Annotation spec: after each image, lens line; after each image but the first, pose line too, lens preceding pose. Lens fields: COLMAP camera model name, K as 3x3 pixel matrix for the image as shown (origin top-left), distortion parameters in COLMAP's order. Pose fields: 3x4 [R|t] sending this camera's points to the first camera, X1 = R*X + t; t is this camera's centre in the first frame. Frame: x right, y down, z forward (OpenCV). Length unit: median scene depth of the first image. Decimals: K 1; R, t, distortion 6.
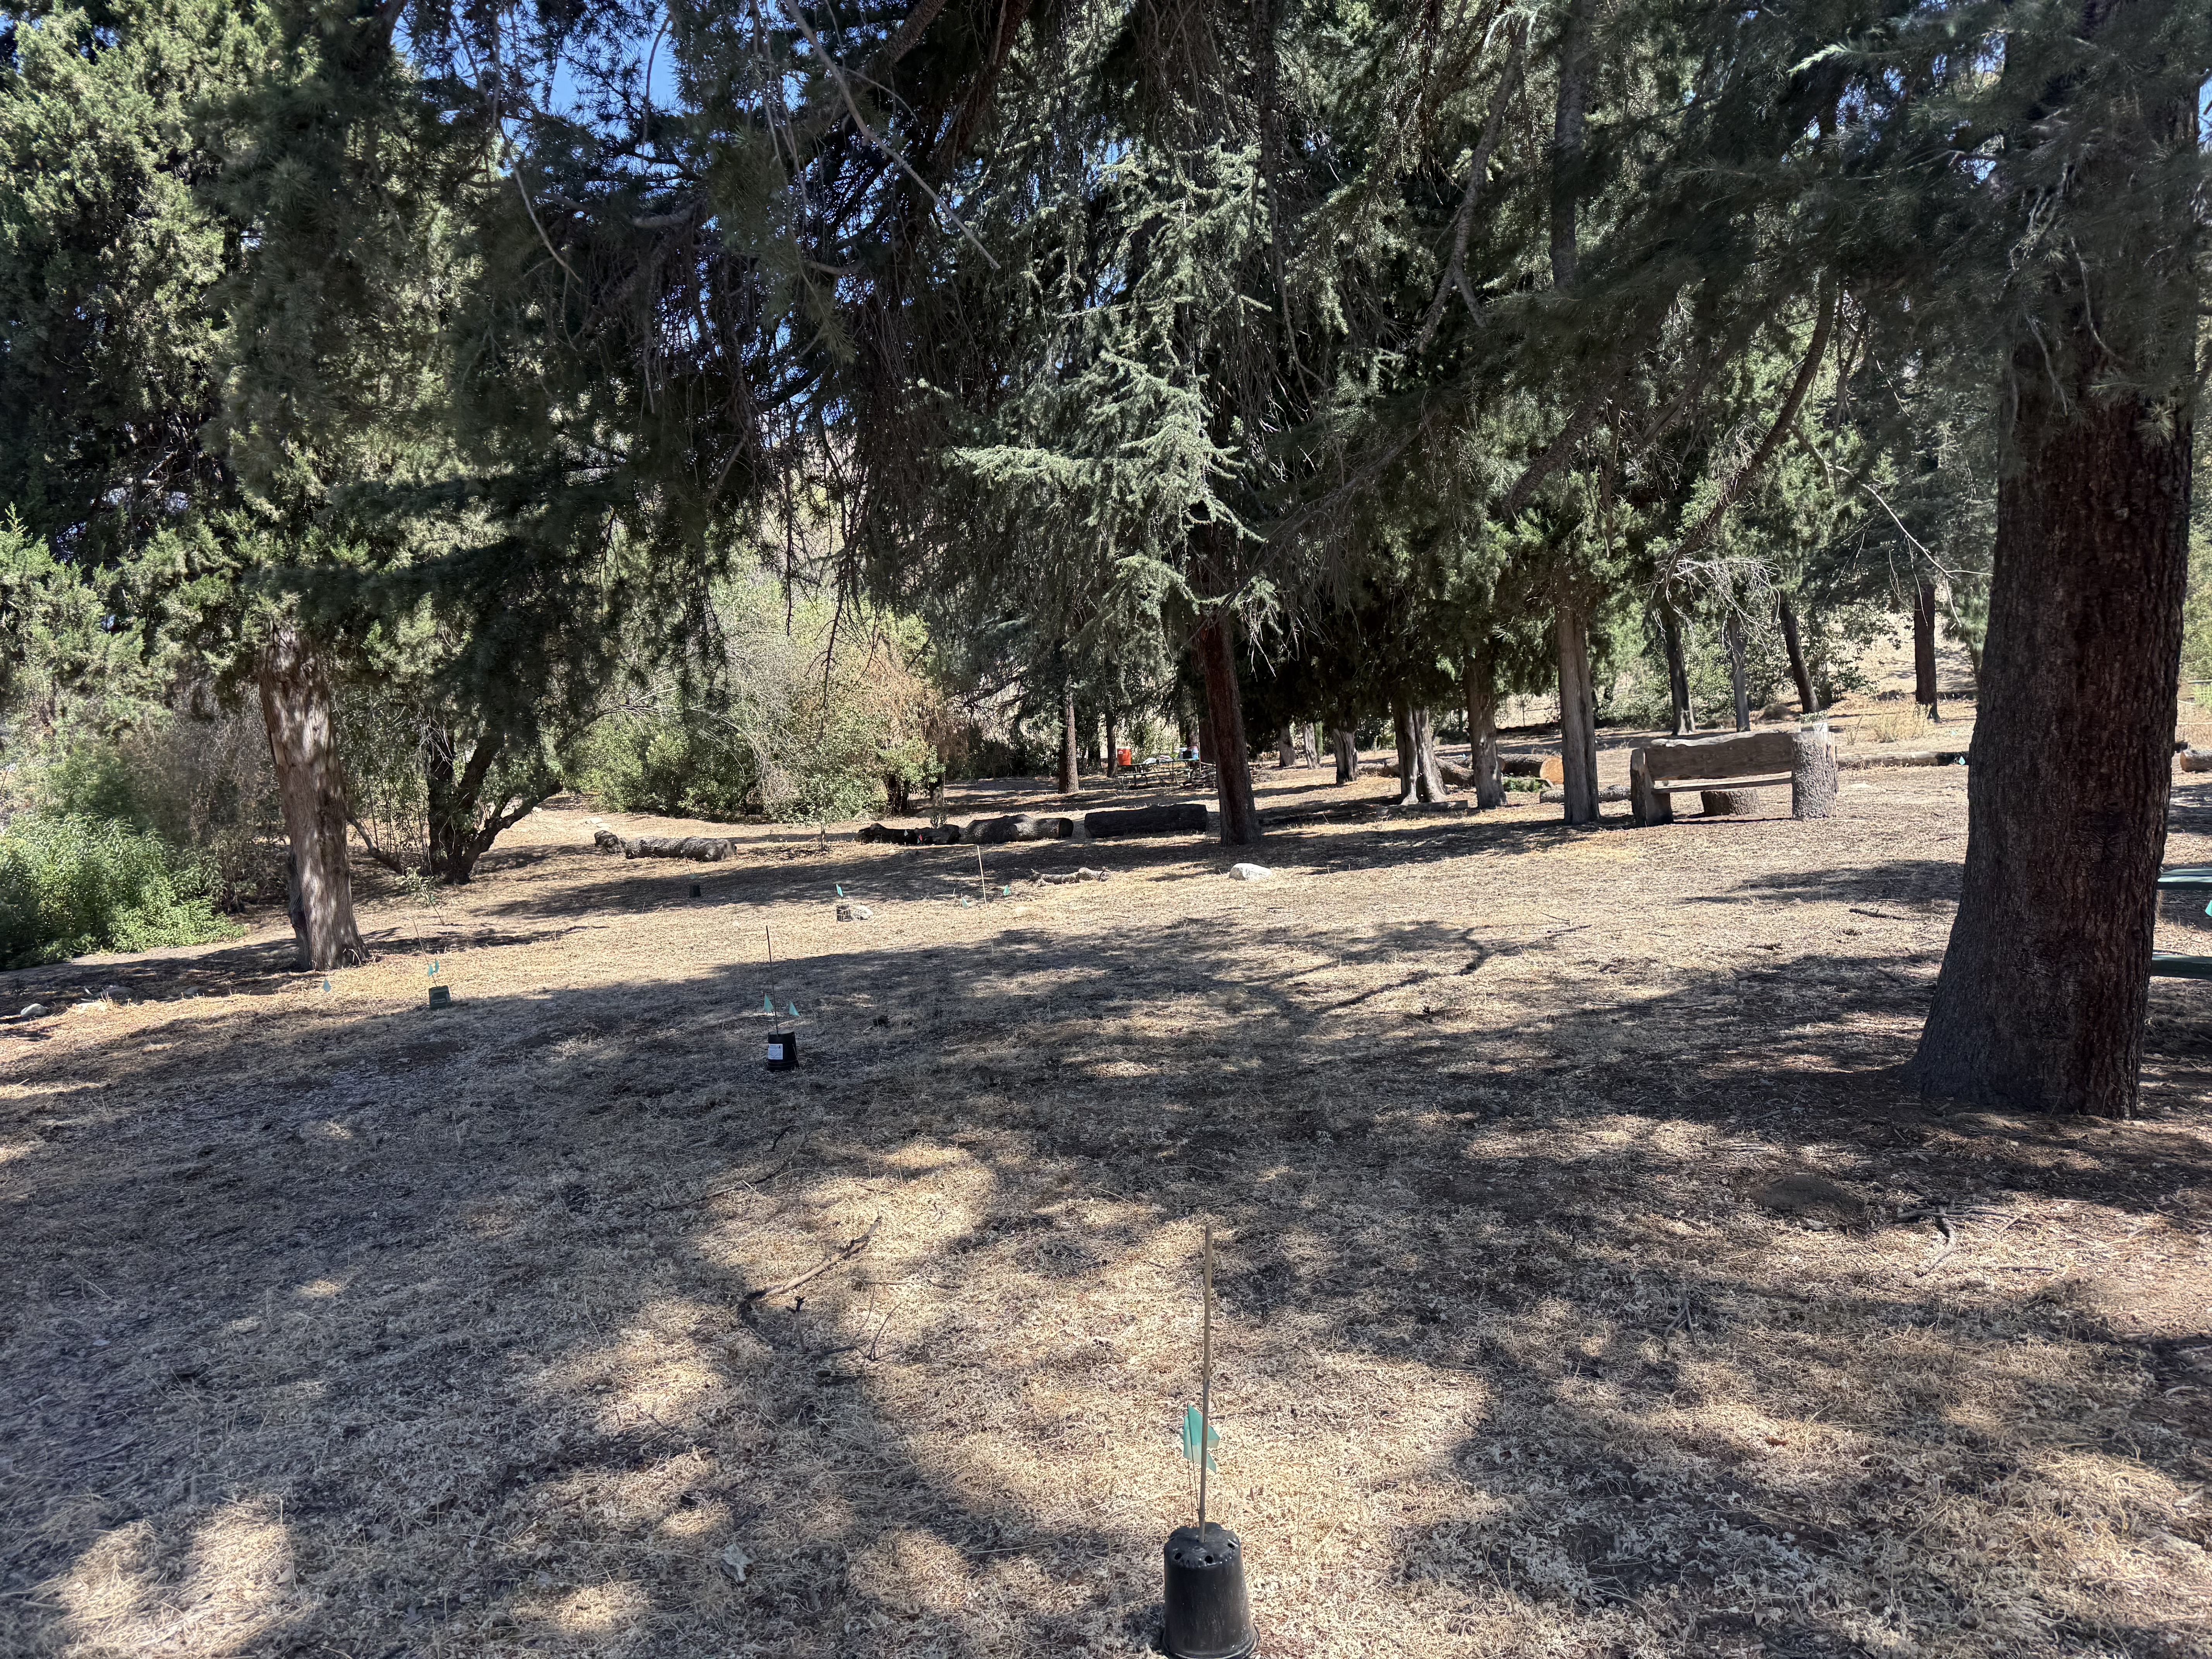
lens RADIAL K [[1465.9, 0, 1106.0], [0, 1465.9, 829.5], [0, 0, 1]] dist [0.006312, 0.002909]
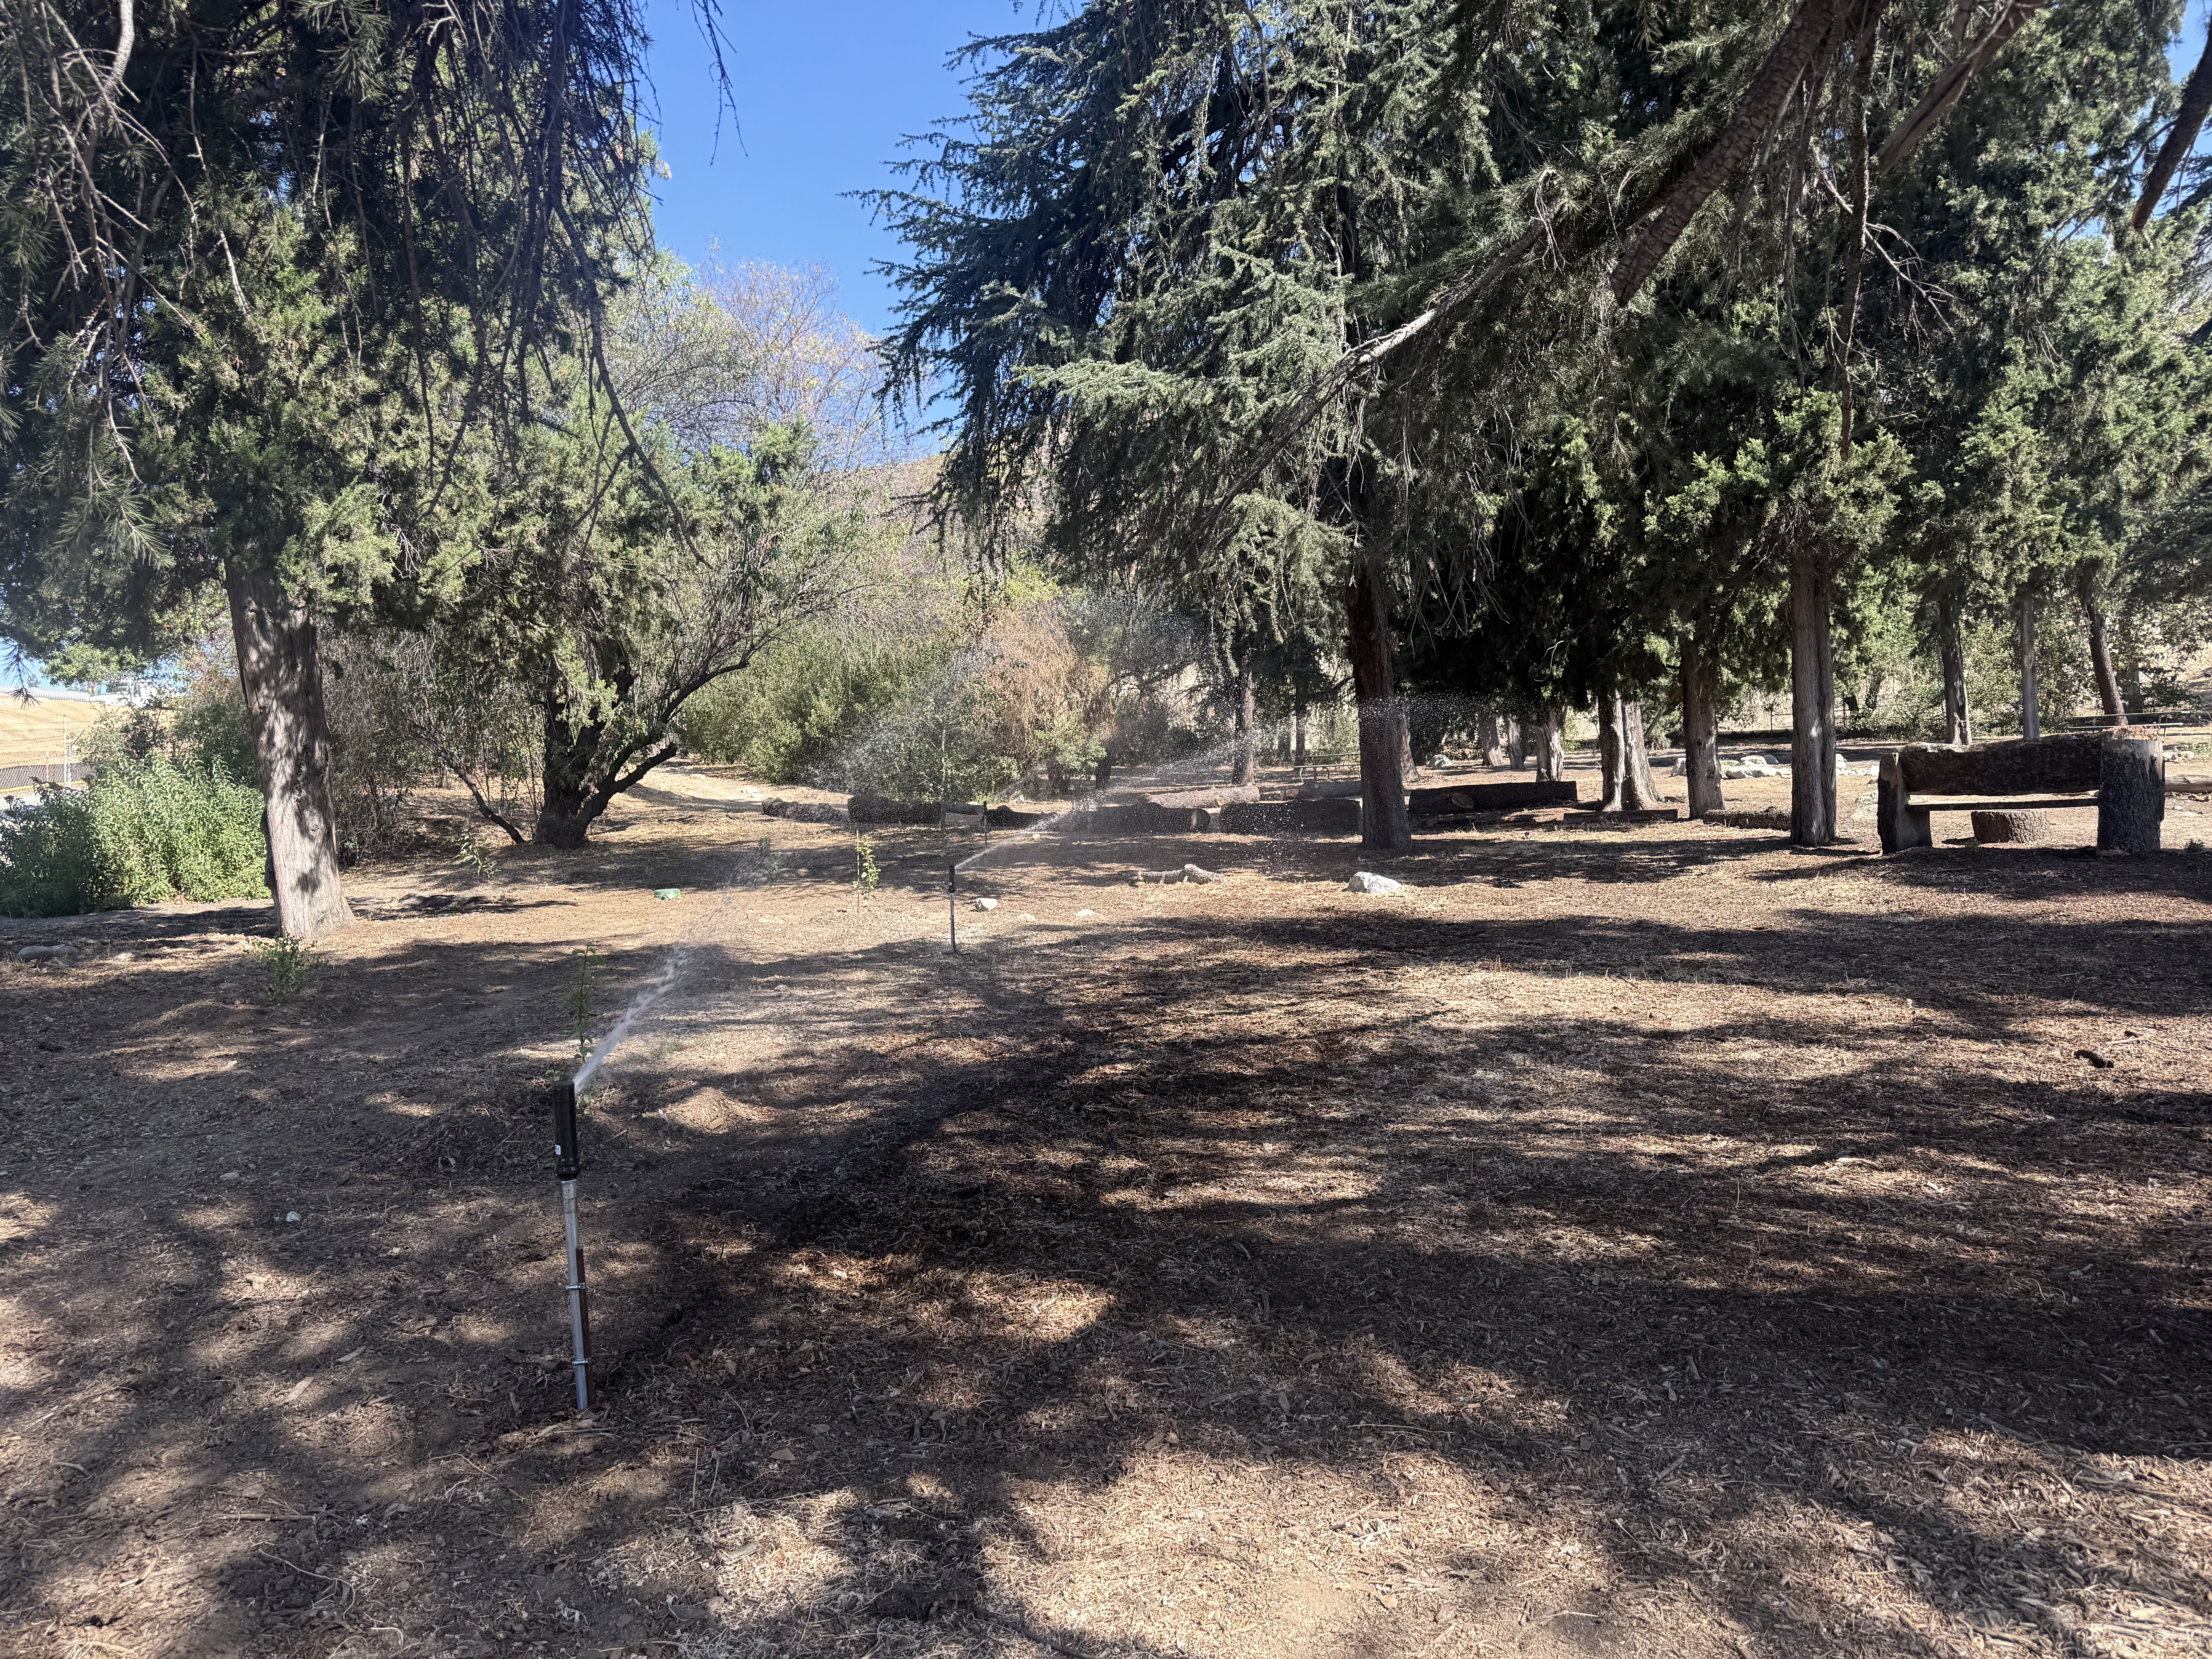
lens RADIAL K [[1465.9, 0, 1106.0], [0, 1465.9, 829.5], [0, 0, 1]] dist [0.006312, 0.002909]
pose [[0.987853, 0.047453, -0.147970, 0.056842], [-0.046550, 0.998870, 0.009559, -0.001137], [0.148256, -0.002555, 0.988946, 0.134747]]
